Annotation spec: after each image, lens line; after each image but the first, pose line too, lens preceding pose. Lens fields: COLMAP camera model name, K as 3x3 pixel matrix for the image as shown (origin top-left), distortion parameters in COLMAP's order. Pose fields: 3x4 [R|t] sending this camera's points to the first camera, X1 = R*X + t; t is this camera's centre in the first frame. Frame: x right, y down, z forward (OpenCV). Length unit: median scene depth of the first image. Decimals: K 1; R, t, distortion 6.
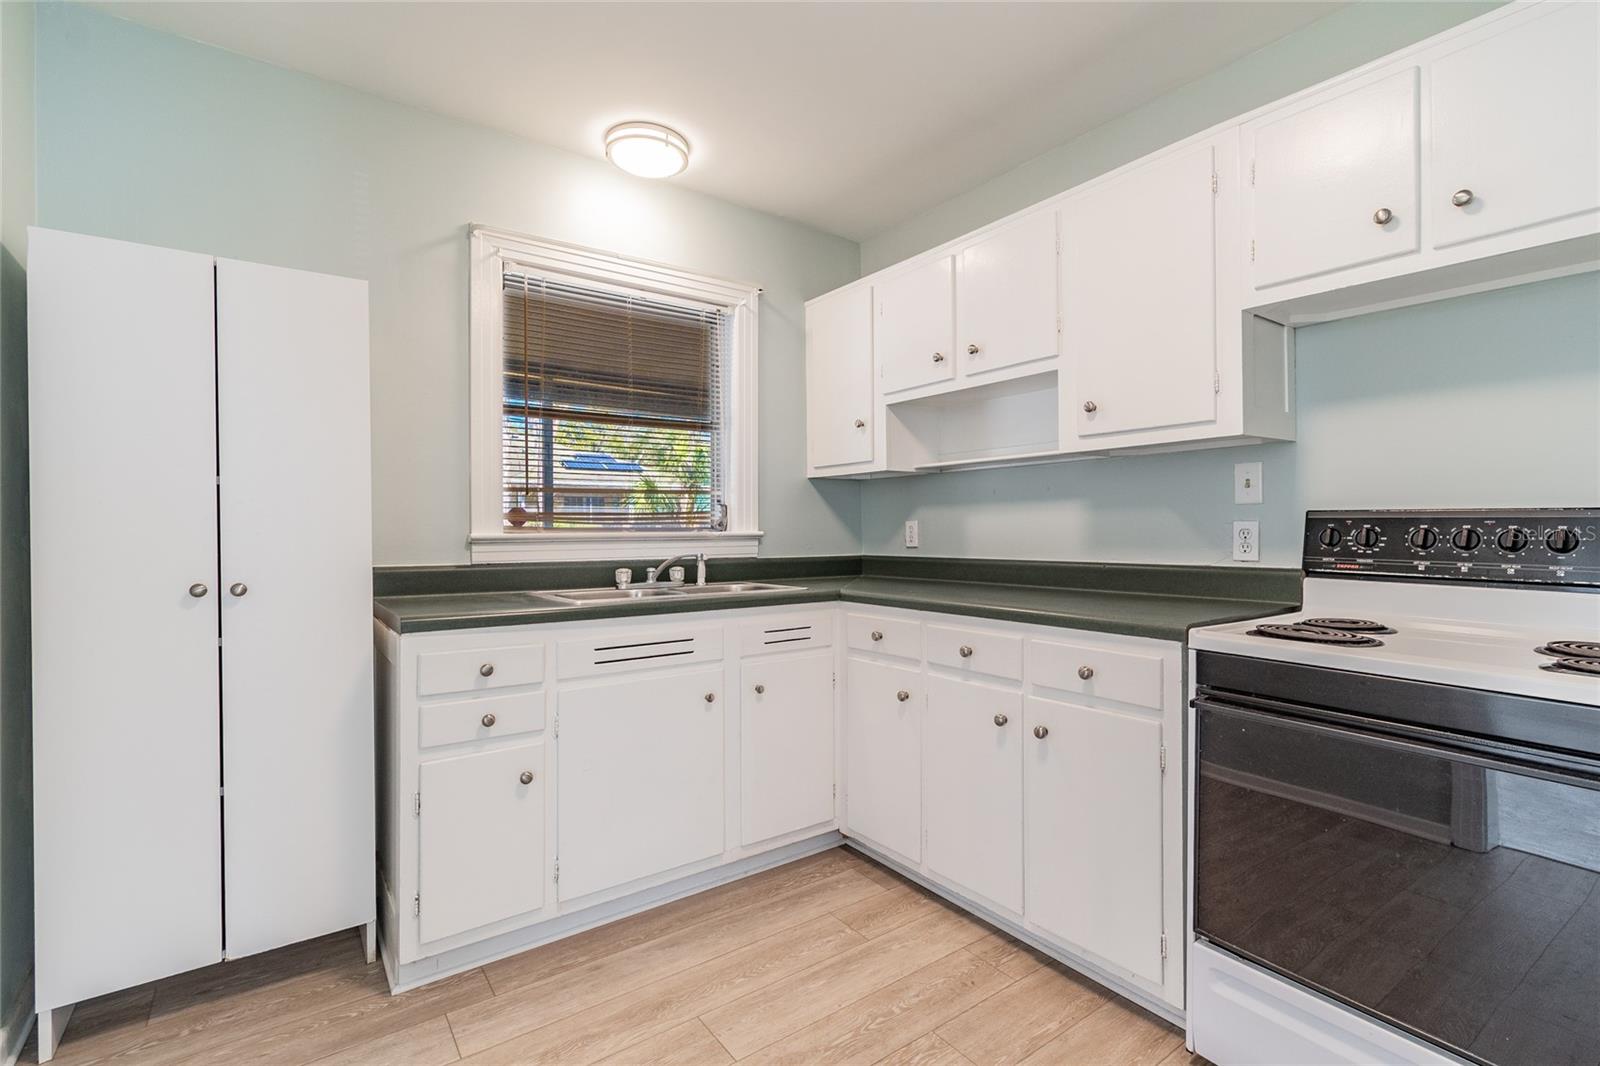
lens RADIAL K [[716.1, 0, 835.1], [0, 716.1, 530.2], [0, 0, 1]] dist [0.002223, -0.000400]
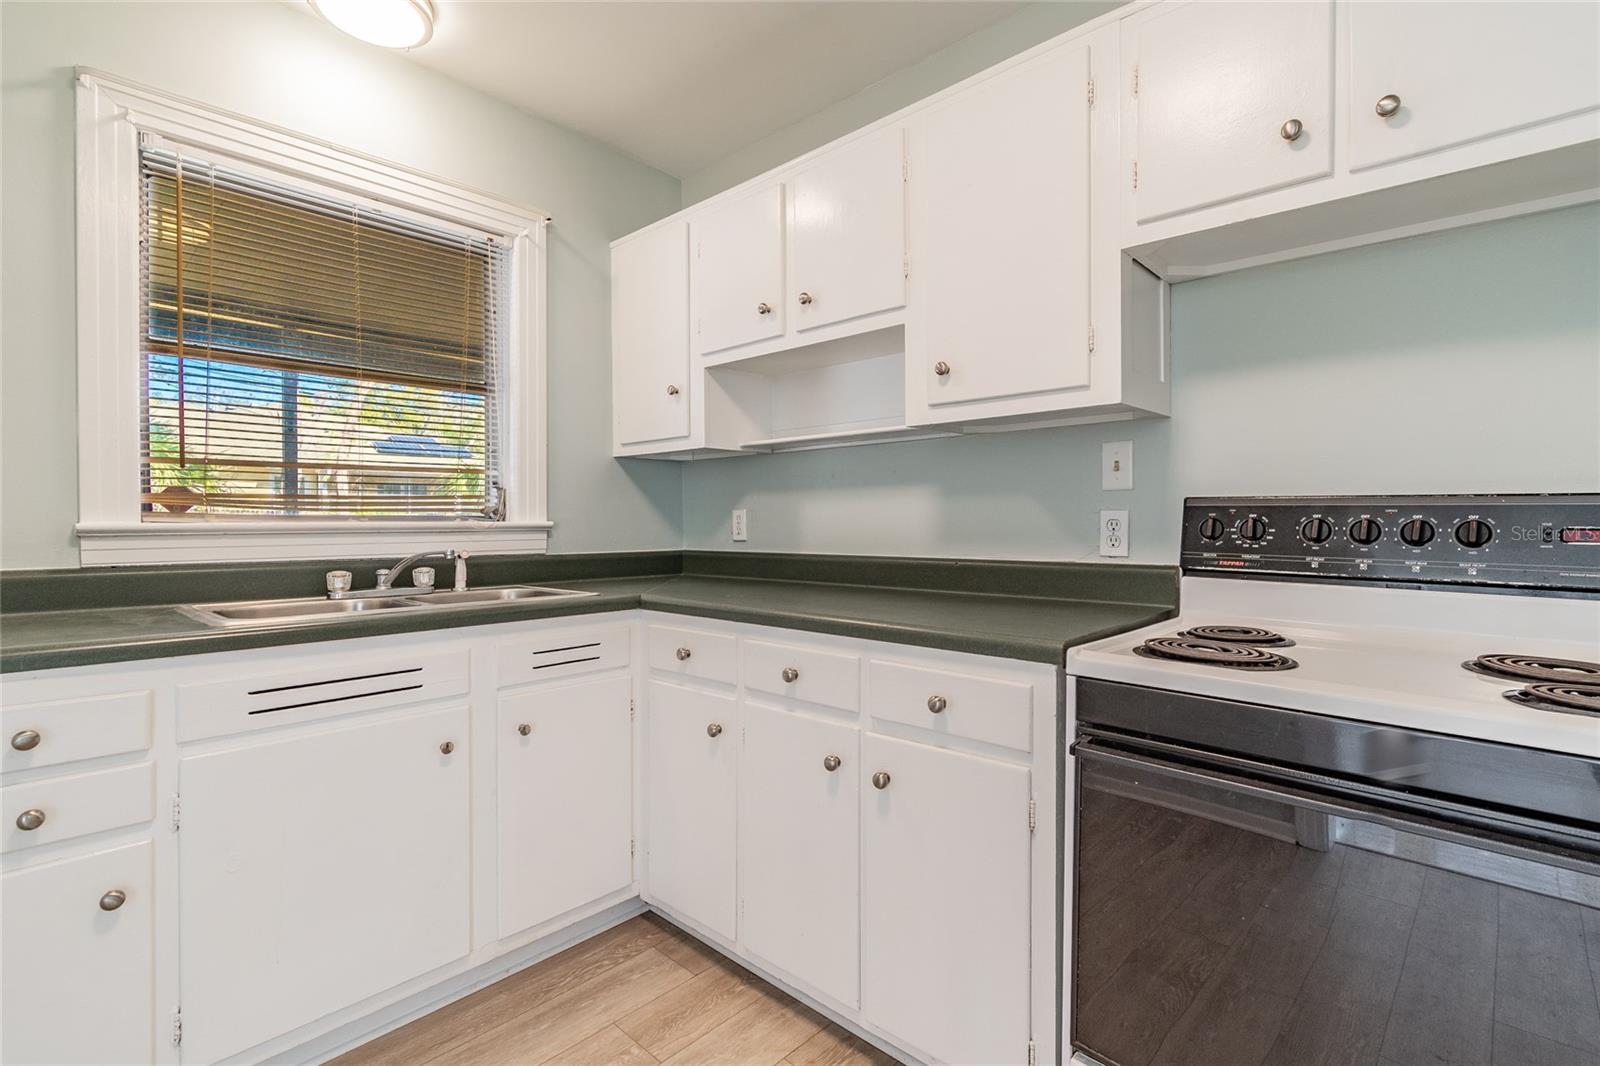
lens RADIAL K [[716.1, 0, 835.1], [0, 716.1, 530.2], [0, 0, 1]] dist [0.002223, -0.000400]
pose [[0.979652, 0.000316, 0.200703, 0.070931], [-0.002569, 0.999937, 0.010962, 0.002811], [-0.200687, -0.011255, 0.979591, 0.217770]]
